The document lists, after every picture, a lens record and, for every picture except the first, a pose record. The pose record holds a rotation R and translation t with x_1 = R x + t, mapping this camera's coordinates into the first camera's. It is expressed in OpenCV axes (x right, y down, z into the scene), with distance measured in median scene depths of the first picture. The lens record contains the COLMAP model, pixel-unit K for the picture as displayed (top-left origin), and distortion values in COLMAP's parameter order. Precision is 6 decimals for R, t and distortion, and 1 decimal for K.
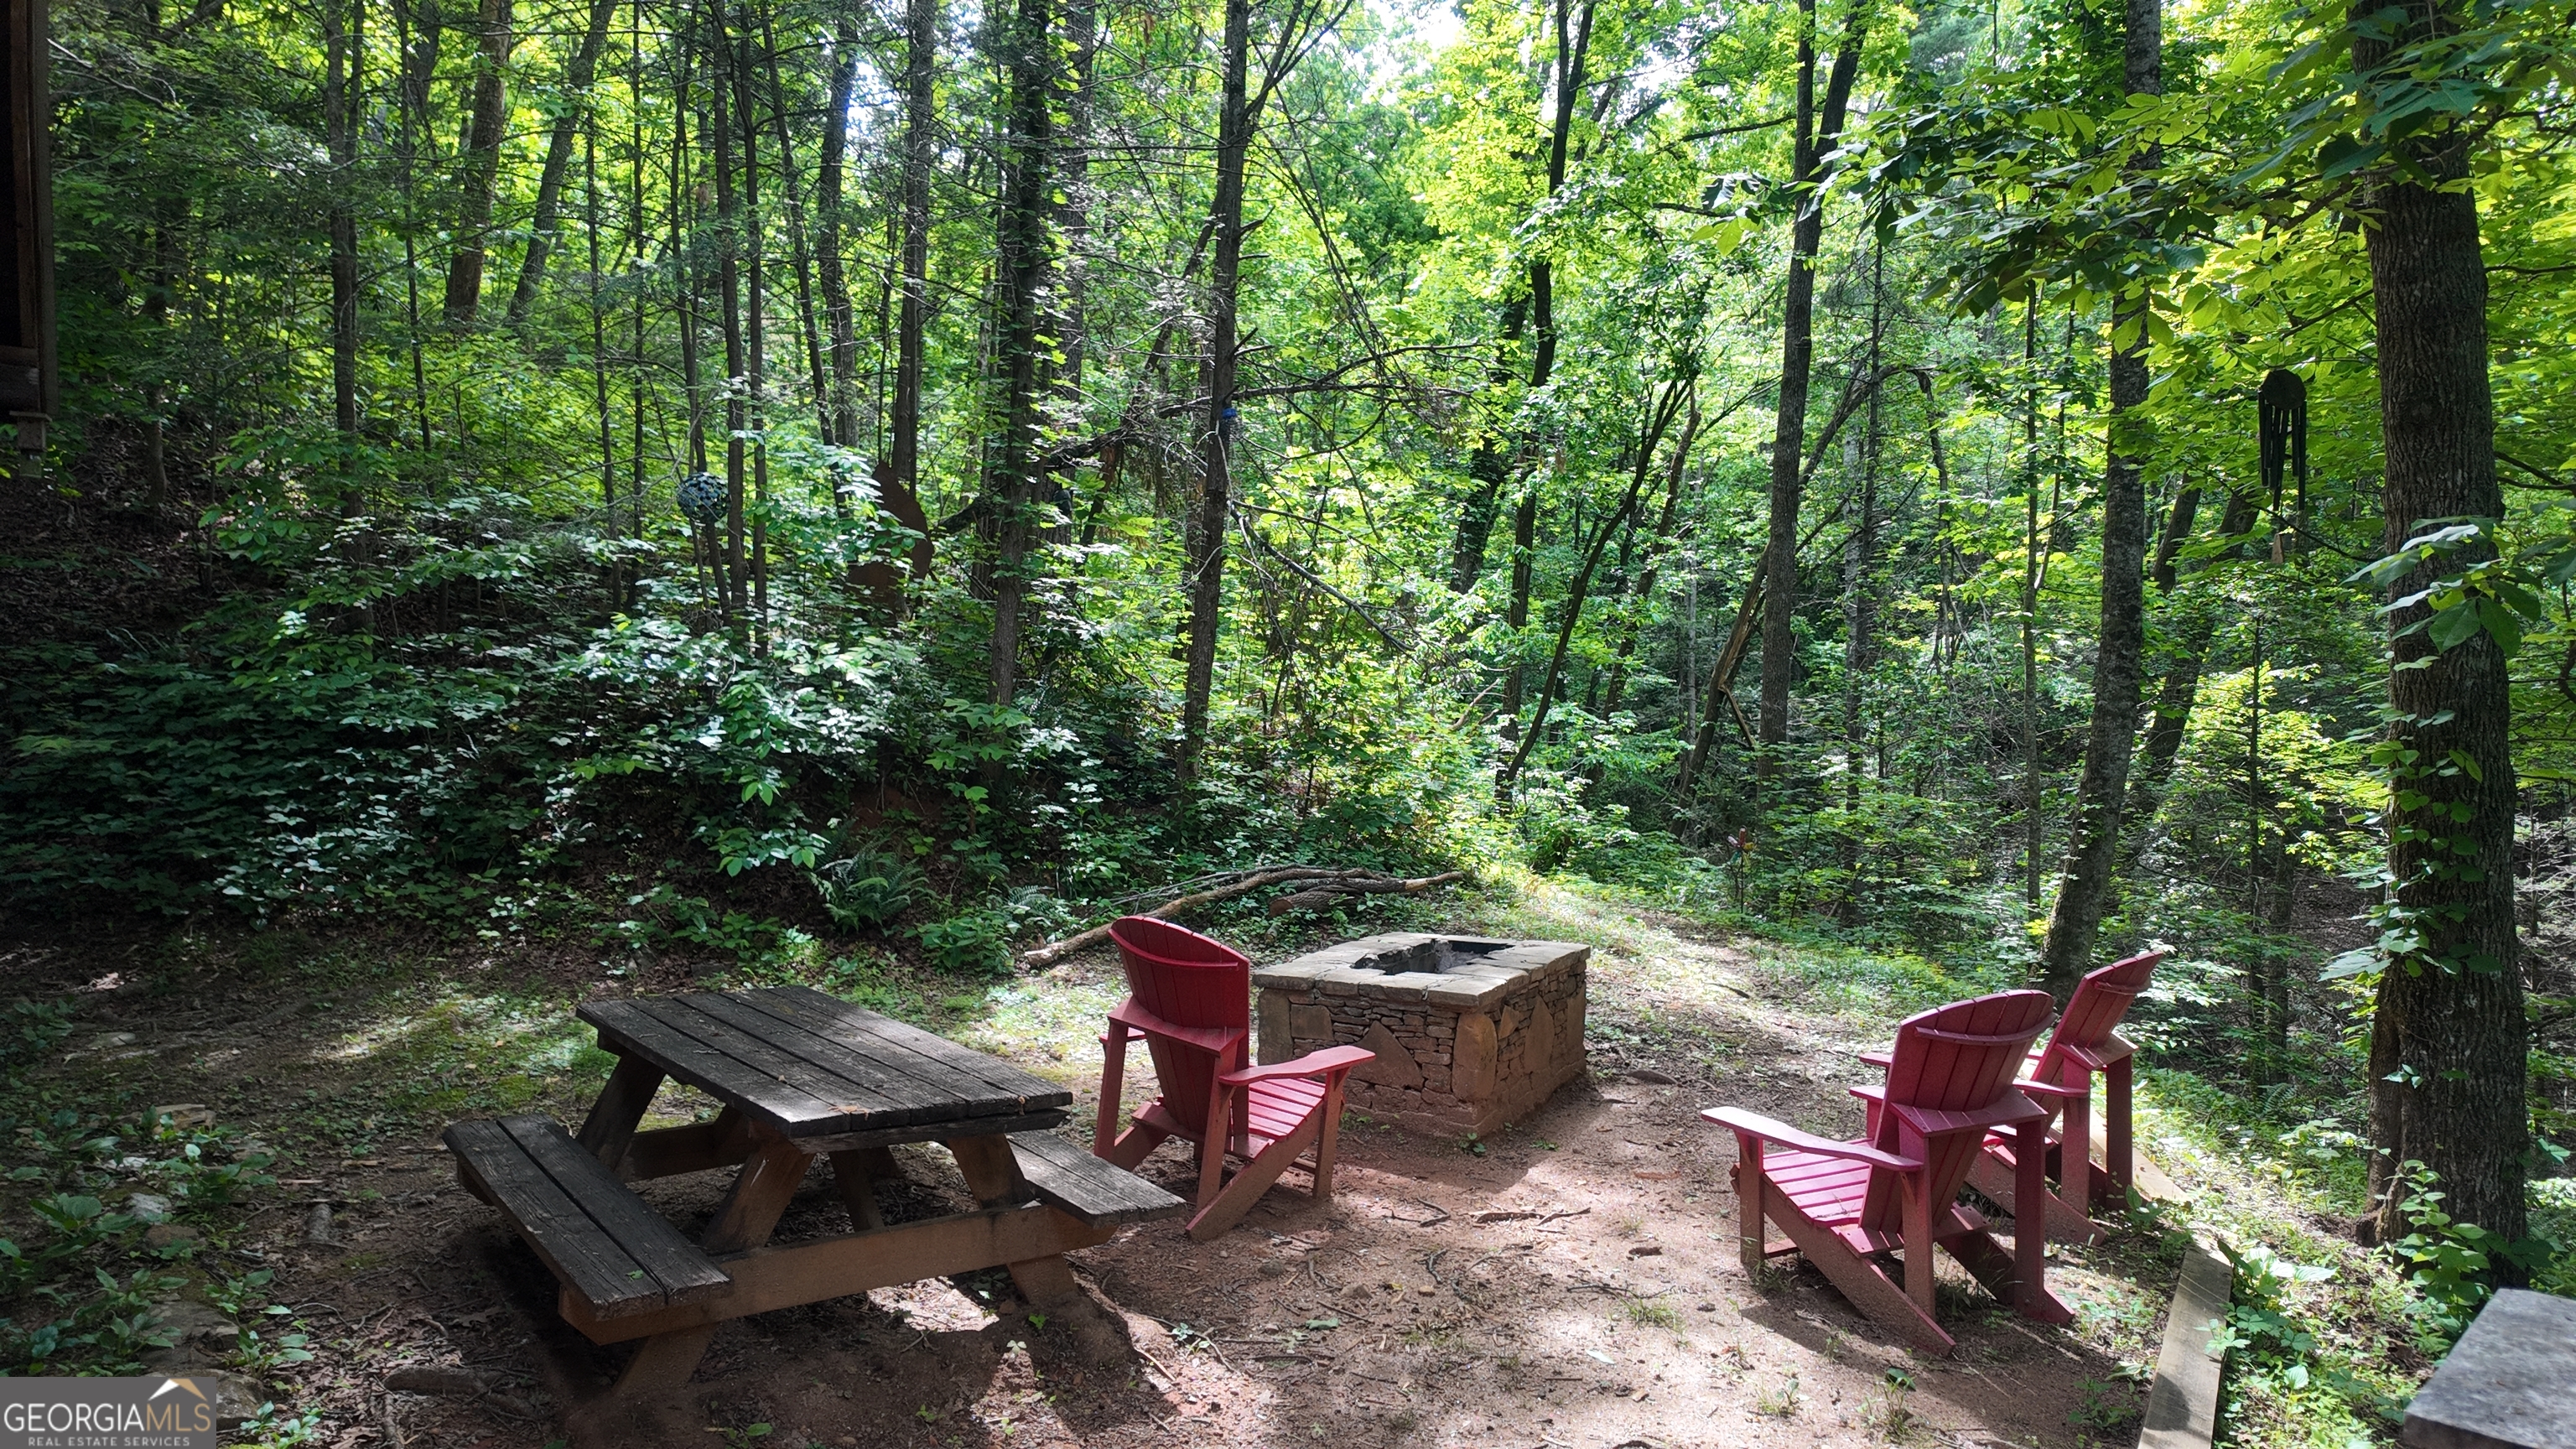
lens RADIAL K [[1505.6, 0, 1285.1], [0, 1505.6, 716.1], [0, 0, 1]] dist [0.061514, -0.061825]
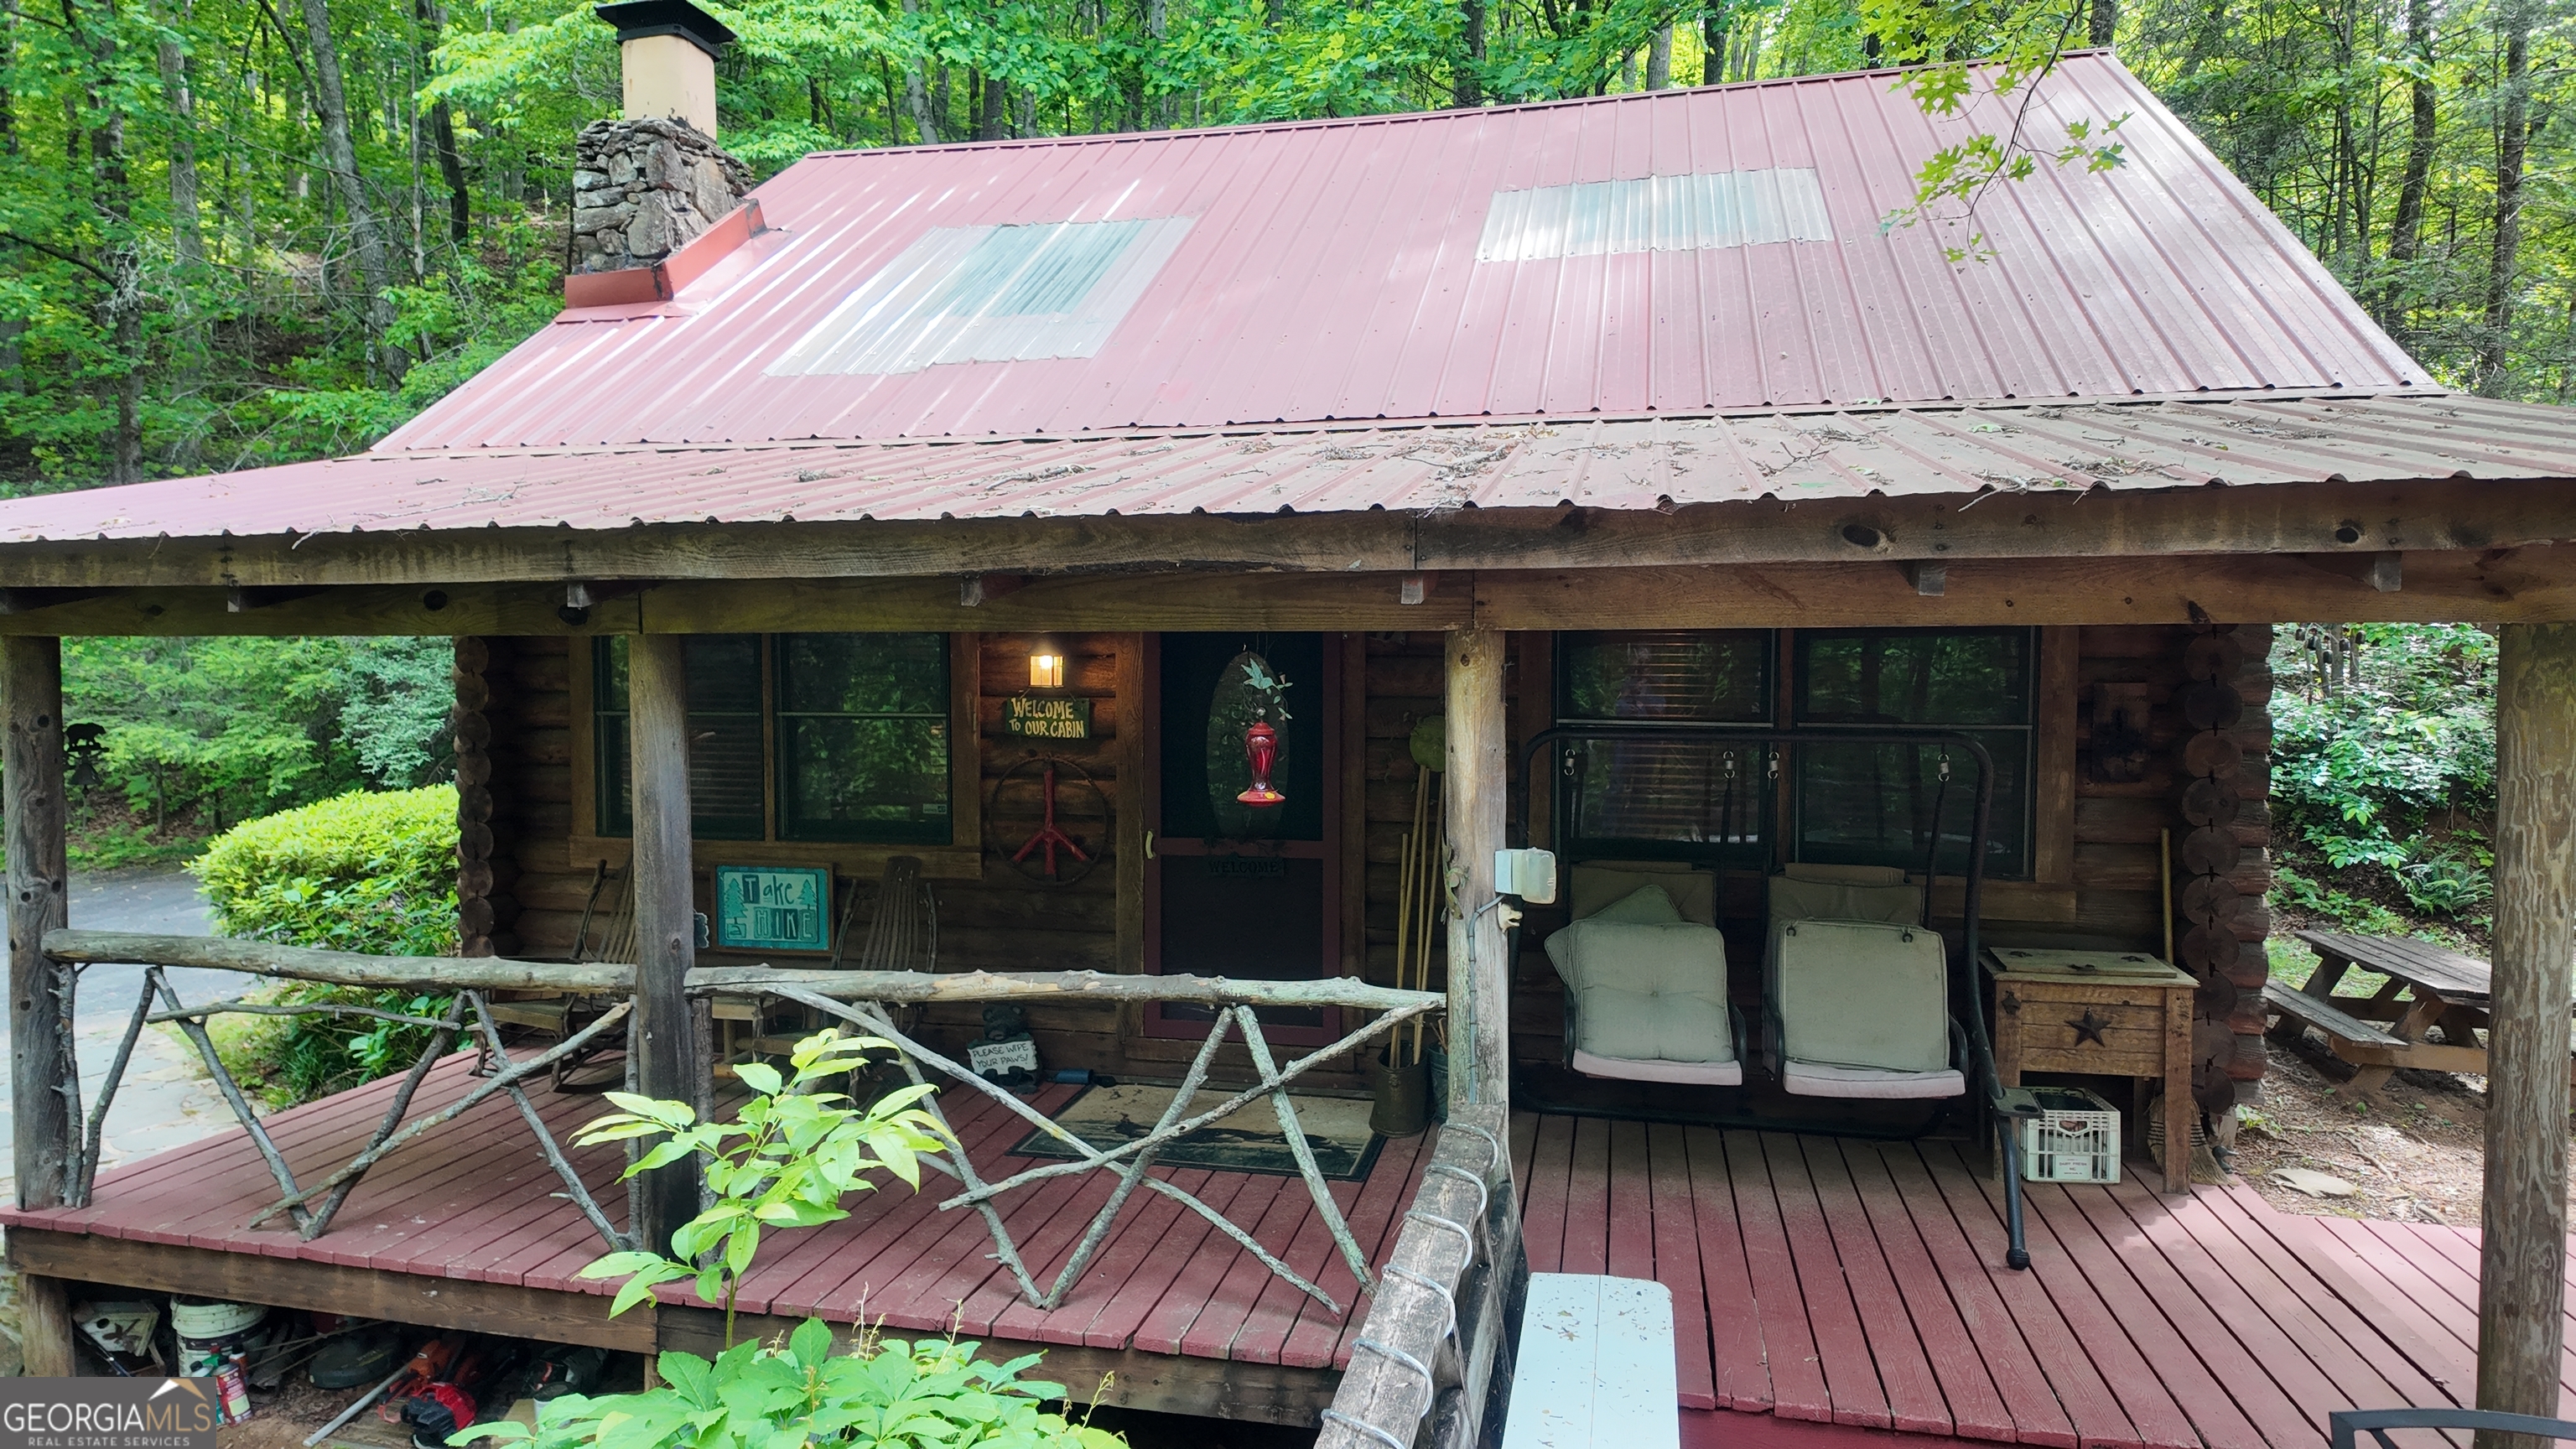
lens RADIAL K [[1505.6, 0, 1279.4], [0, 1505.6, 724.7], [0, 0, 1]] dist [0.061514, -0.061825]
pose [[0.629638, 0.035718, -0.776067, 0.153496], [-0.004451, 0.999092, 0.042372, -0.097890], [0.776876, -0.023225, 0.629226, -0.780333]]
